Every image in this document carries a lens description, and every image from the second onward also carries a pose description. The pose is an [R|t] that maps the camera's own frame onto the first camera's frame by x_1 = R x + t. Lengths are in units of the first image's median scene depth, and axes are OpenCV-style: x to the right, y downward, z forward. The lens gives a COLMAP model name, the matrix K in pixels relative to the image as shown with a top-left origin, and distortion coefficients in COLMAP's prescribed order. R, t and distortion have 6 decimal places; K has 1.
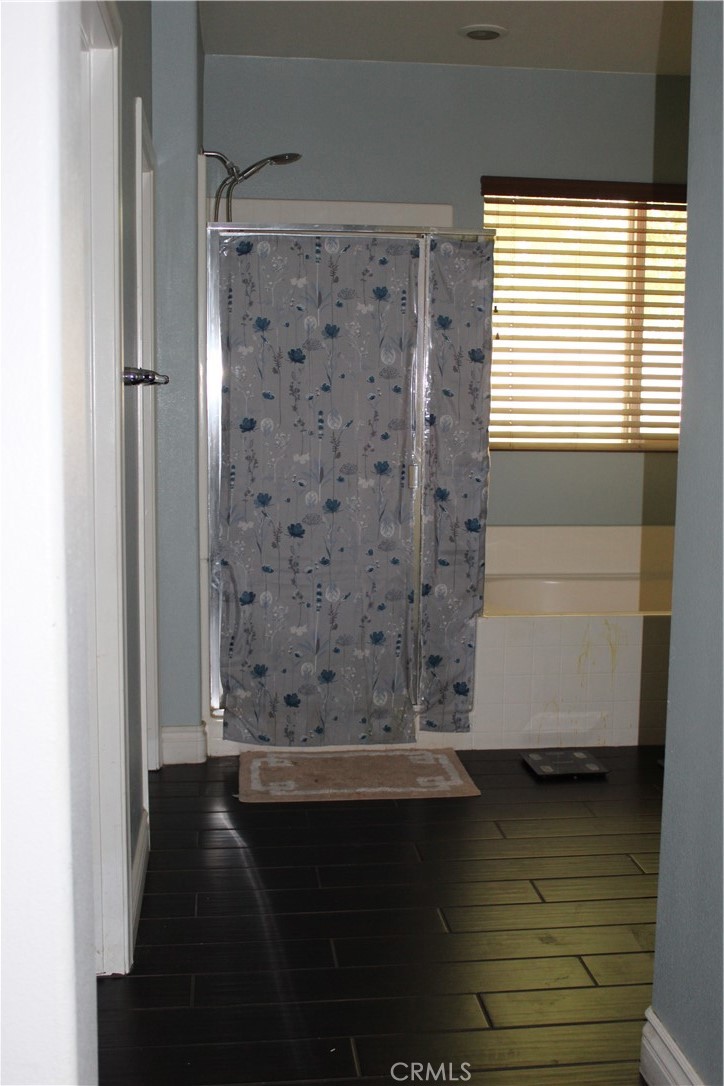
lens RADIAL K [[1273.9, 0, 365.8], [0, 1273.9, 544.9], [0, 0, 1]] dist [-0.056620, 0.000000]
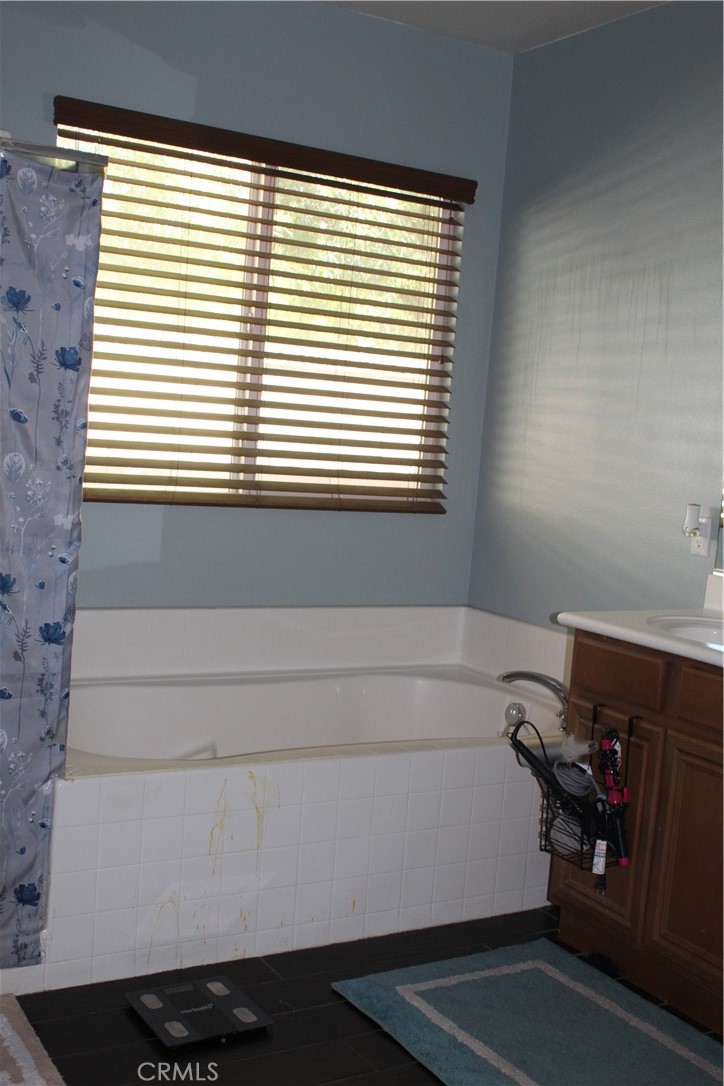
lens RADIAL K [[1273.9, 0, 359.1], [0, 1273.9, 531.9], [0, 0, 1]] dist [-0.056620, 0.000000]
pose [[0.917900, 0.020367, 0.396289, -0.024005], [-0.010940, 0.999601, -0.026033, -0.049656], [-0.396661, 0.019561, 0.917757, 0.375550]]
